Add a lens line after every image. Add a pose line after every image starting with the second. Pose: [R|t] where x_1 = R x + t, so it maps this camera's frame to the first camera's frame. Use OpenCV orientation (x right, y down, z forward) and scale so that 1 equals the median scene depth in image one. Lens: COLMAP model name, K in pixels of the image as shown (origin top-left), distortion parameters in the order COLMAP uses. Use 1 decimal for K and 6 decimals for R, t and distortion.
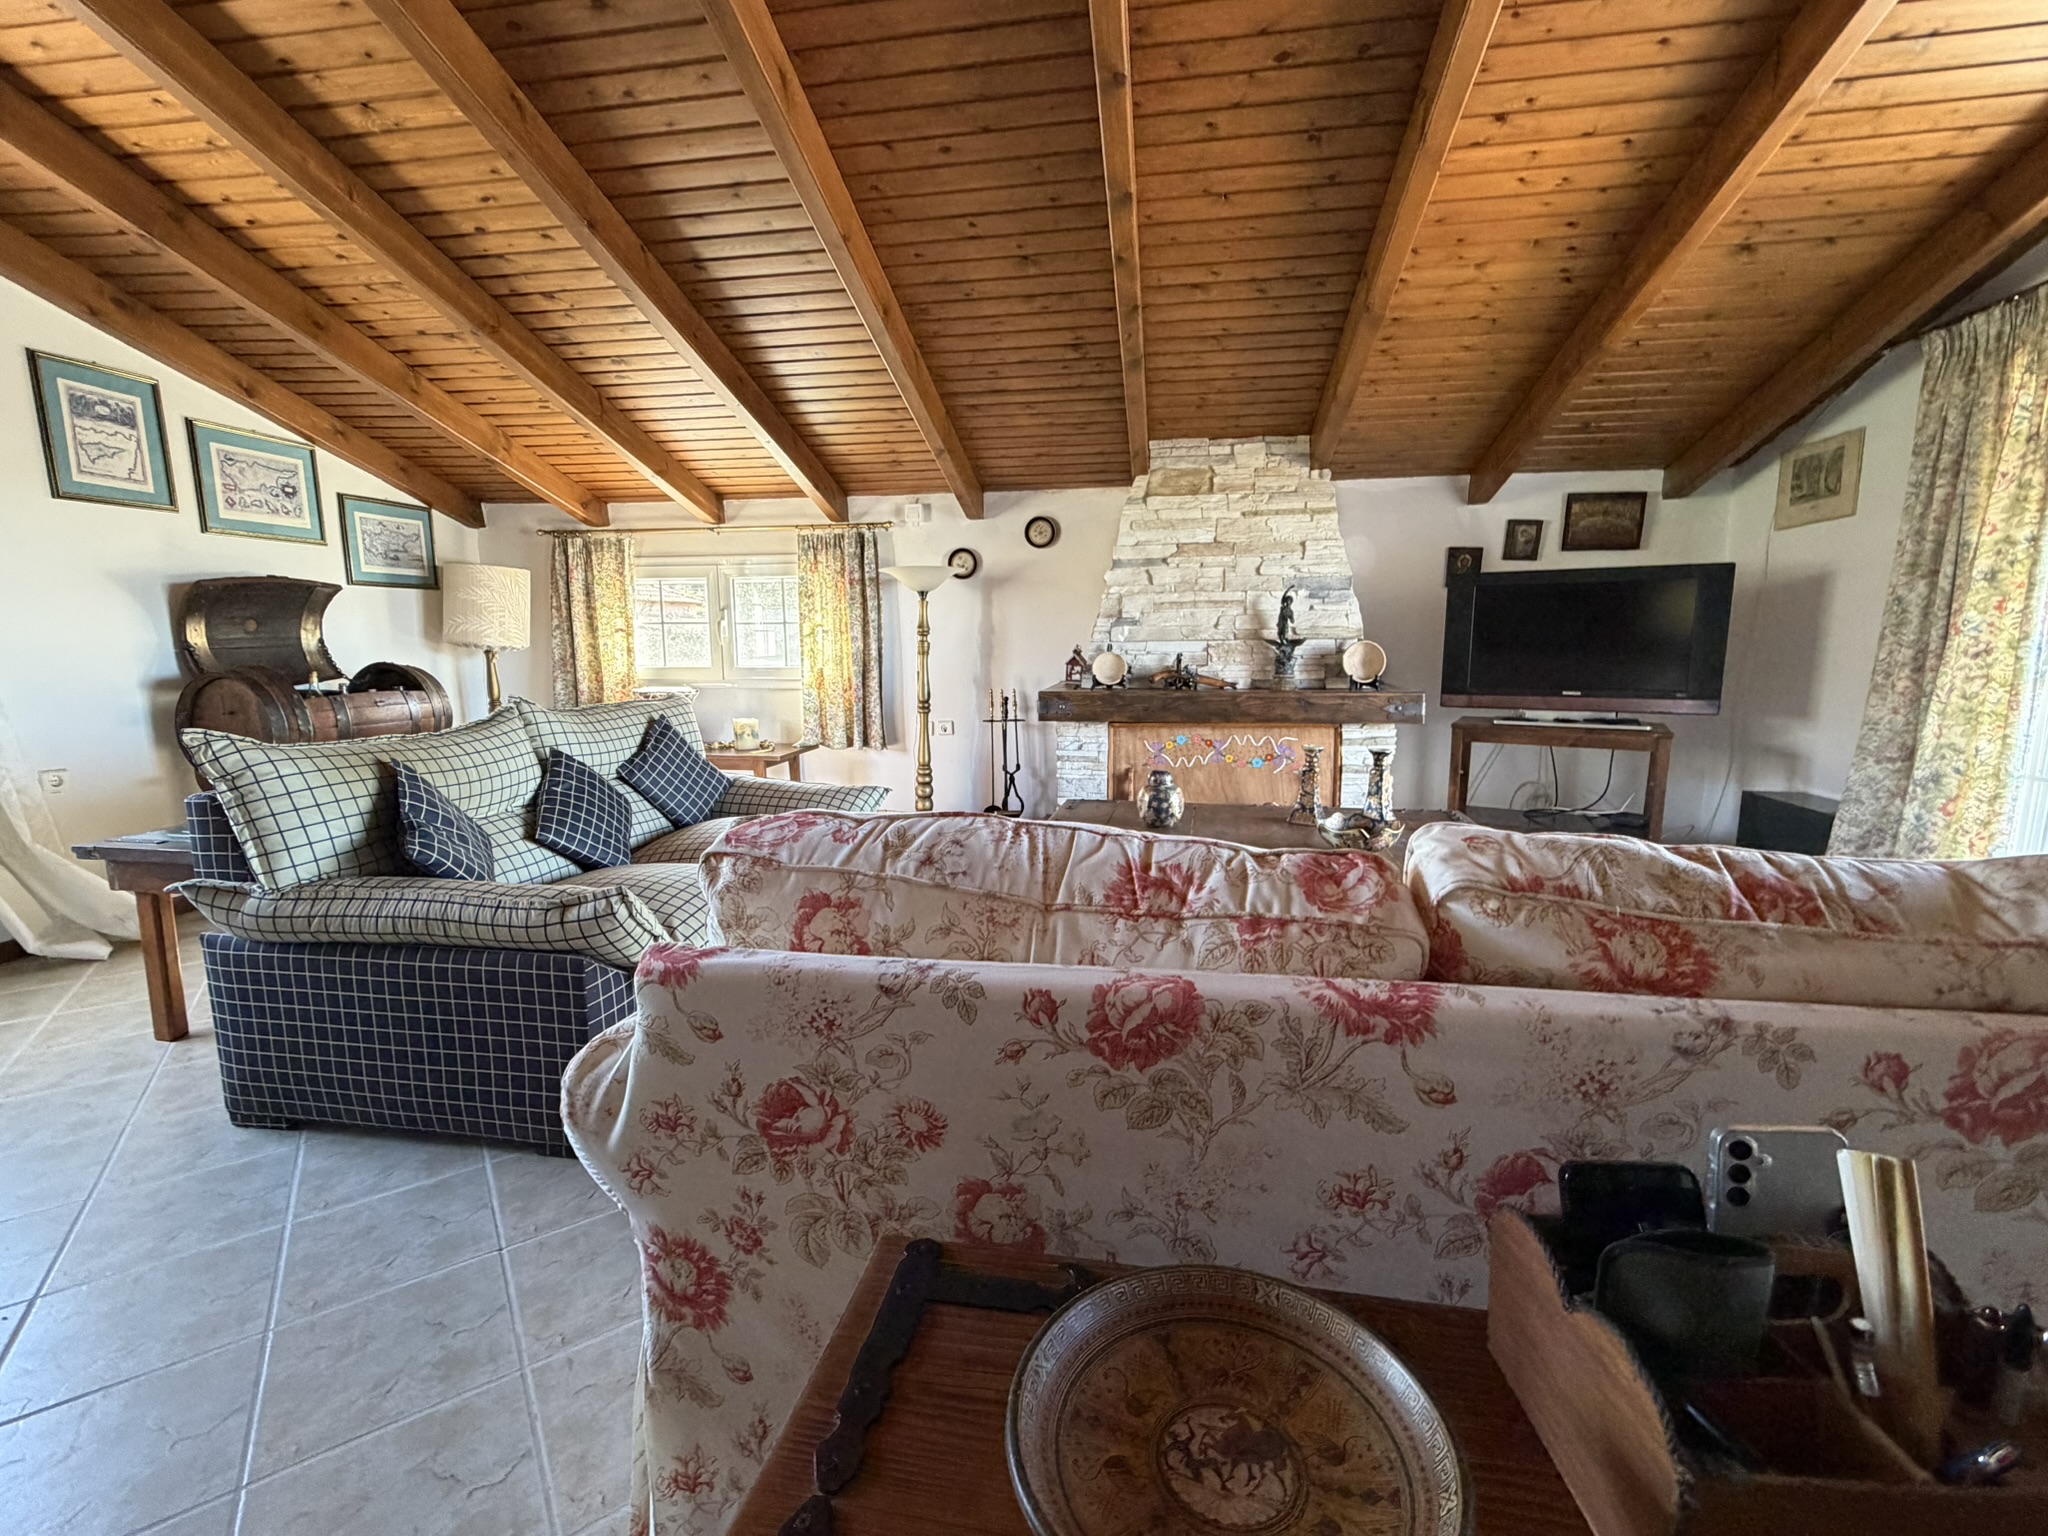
lens RADIAL K [[881.3, 0, 1021.7], [0, 881.3, 766.3], [0, 0, 1]] dist [0.001088, 0.001327]
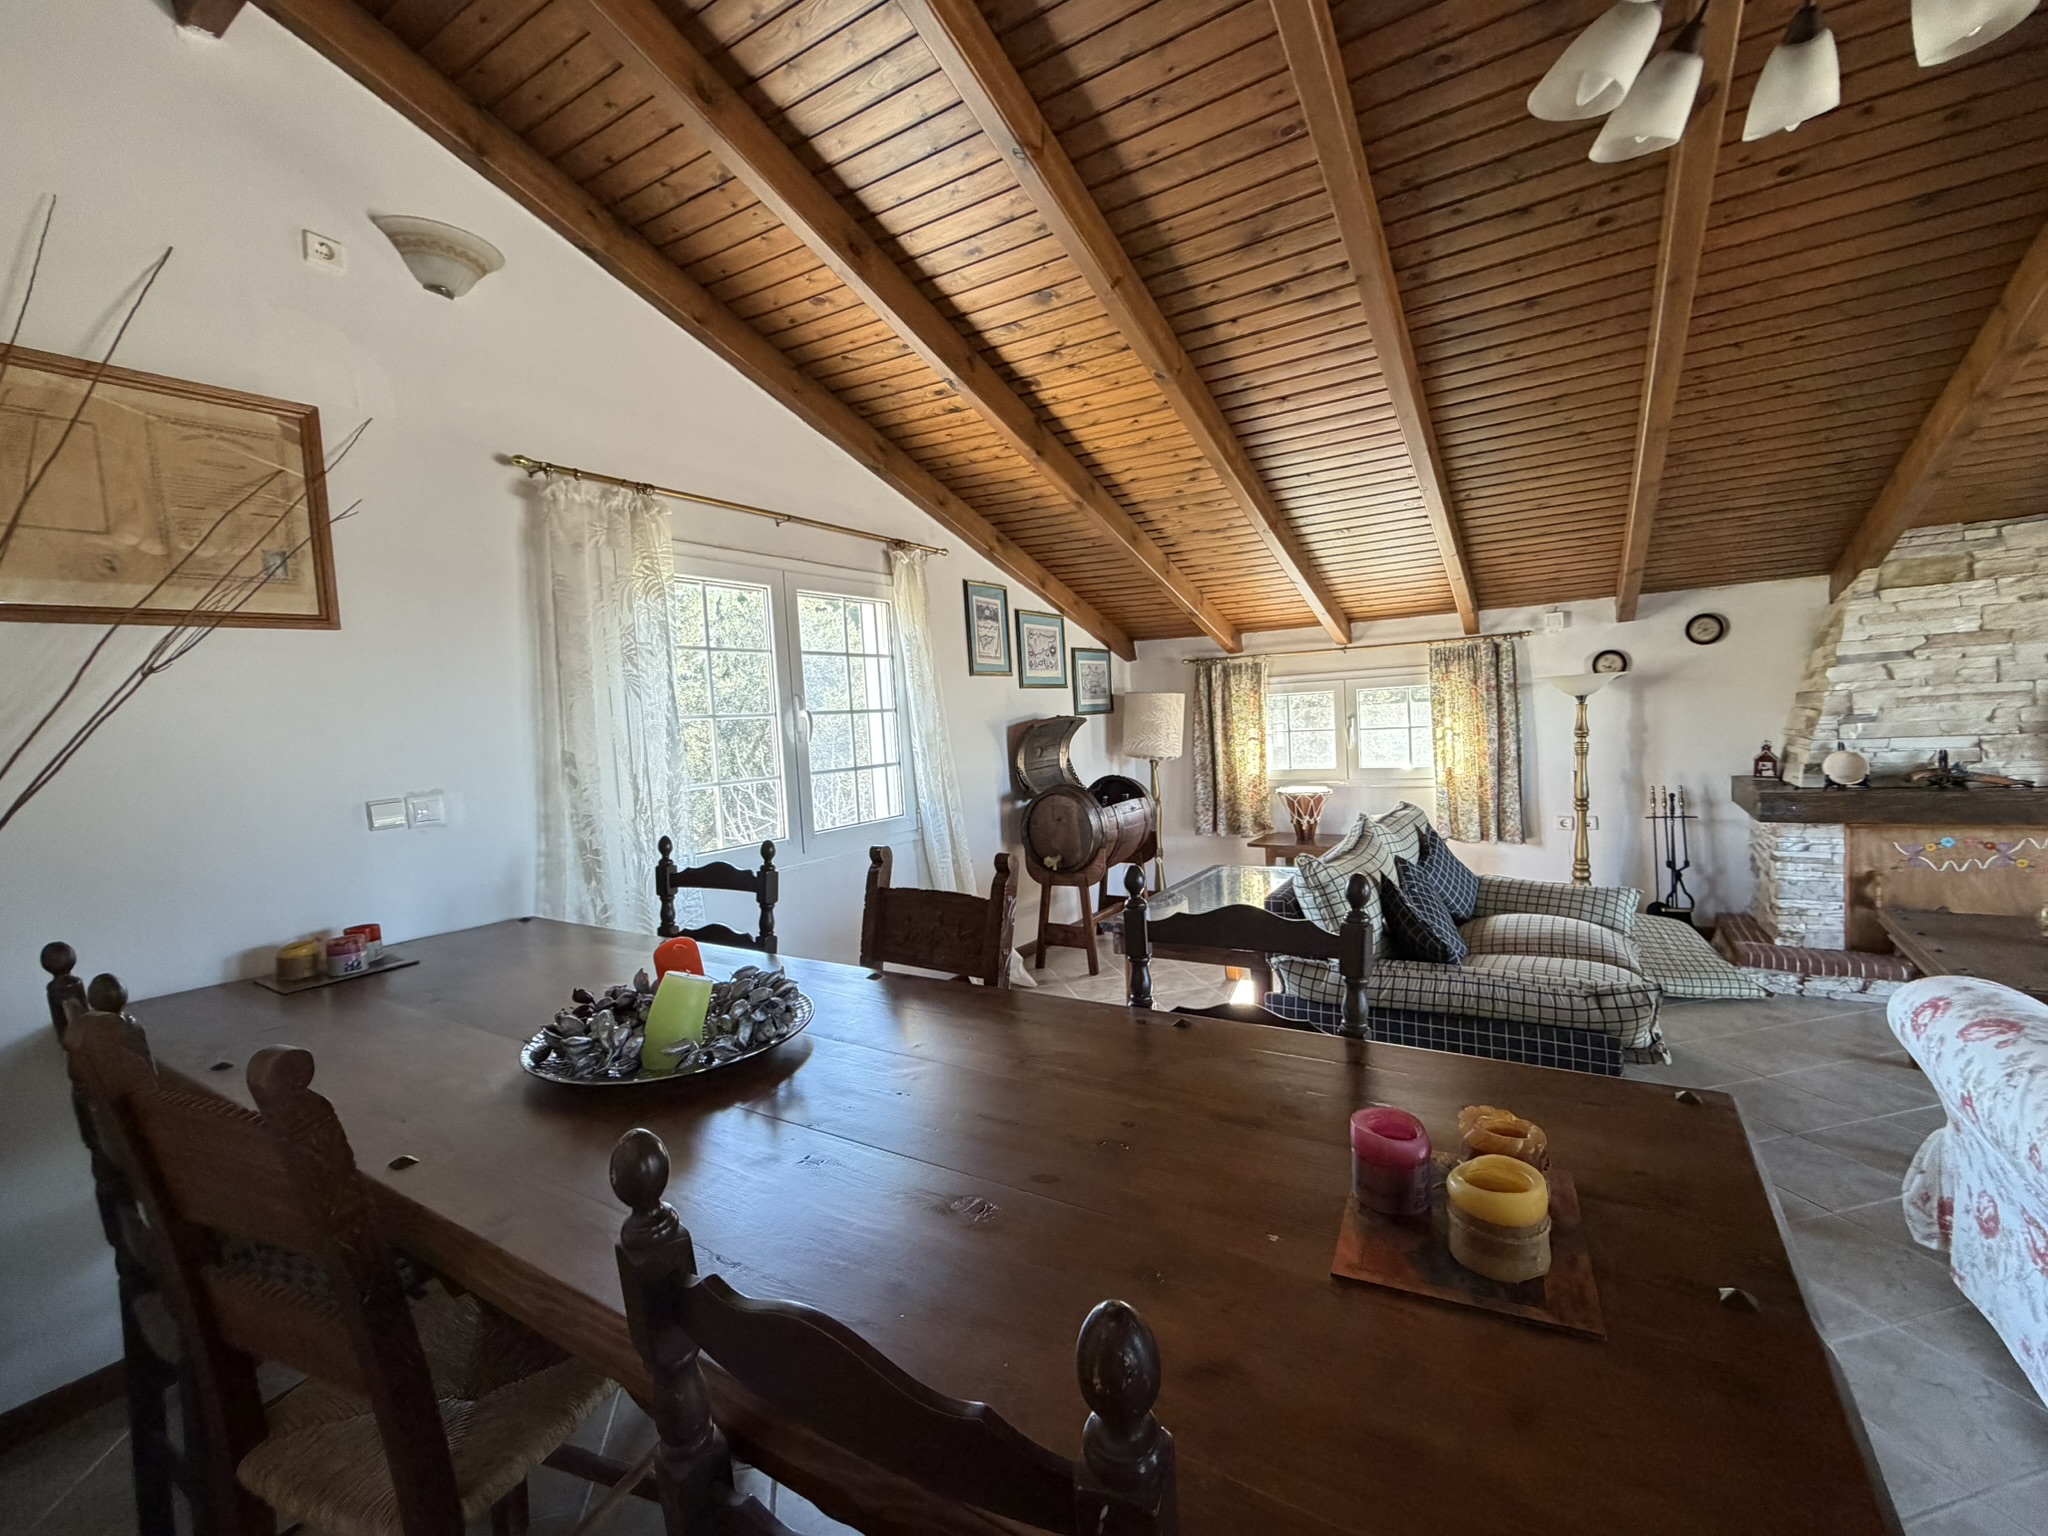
lens RADIAL K [[881.3, 0, 1022.5], [0, 881.3, 764.9], [0, 0, 1]] dist [0.001088, 0.001327]
pose [[0.922255, -0.025091, -0.385767, -0.354616], [-0.005676, 0.996905, -0.078411, -0.032226], [0.386541, 0.074504, 0.919258, -0.241449]]
